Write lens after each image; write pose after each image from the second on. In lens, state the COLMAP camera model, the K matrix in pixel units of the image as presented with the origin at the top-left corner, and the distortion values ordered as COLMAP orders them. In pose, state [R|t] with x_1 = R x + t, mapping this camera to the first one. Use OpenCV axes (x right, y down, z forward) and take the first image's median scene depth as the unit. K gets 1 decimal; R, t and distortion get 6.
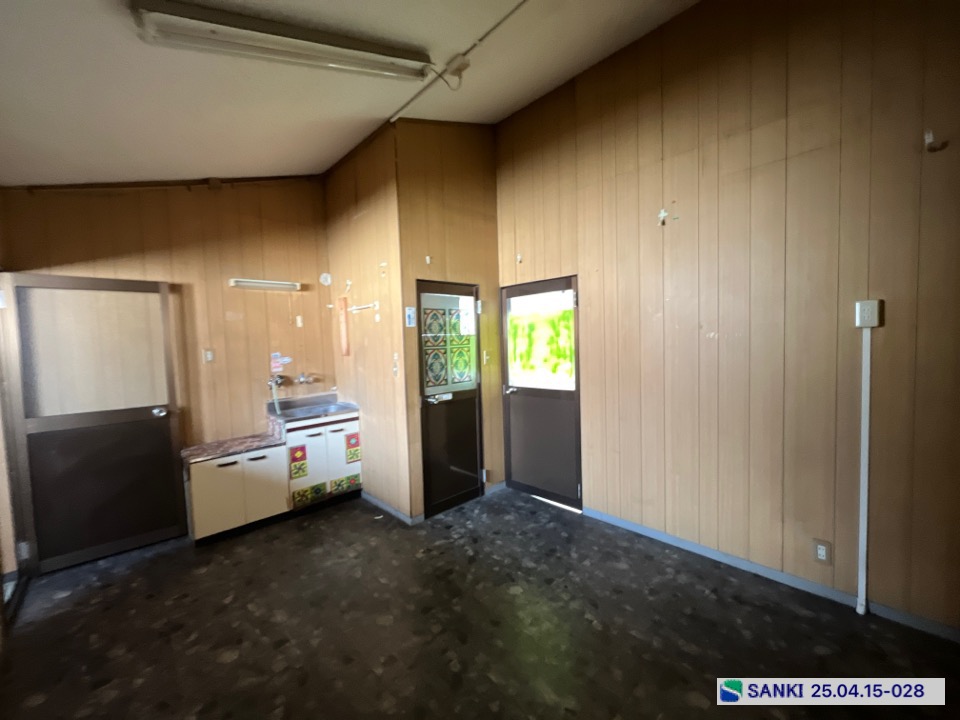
lens RADIAL K [[389.6, 0, 480.0], [0, 389.6, 360.6], [0, 0, 1]] dist [0.001368, -0.000598]
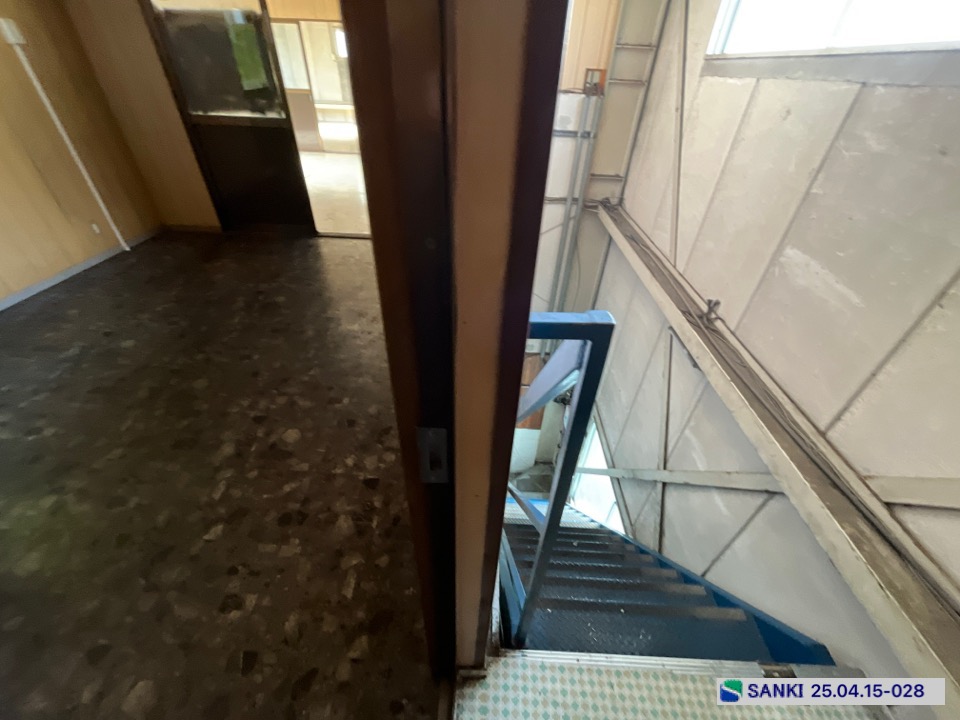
lens RADIAL K [[389.6, 0, 475.9], [0, 389.6, 361.8], [0, 0, 1]] dist [0.001368, -0.000598]
pose [[-0.700047, -0.417402, 0.579405, -1.318775], [0.038971, 0.787841, 0.614644, 0.010899], [-0.713033, 0.452860, -0.535259, 0.993833]]
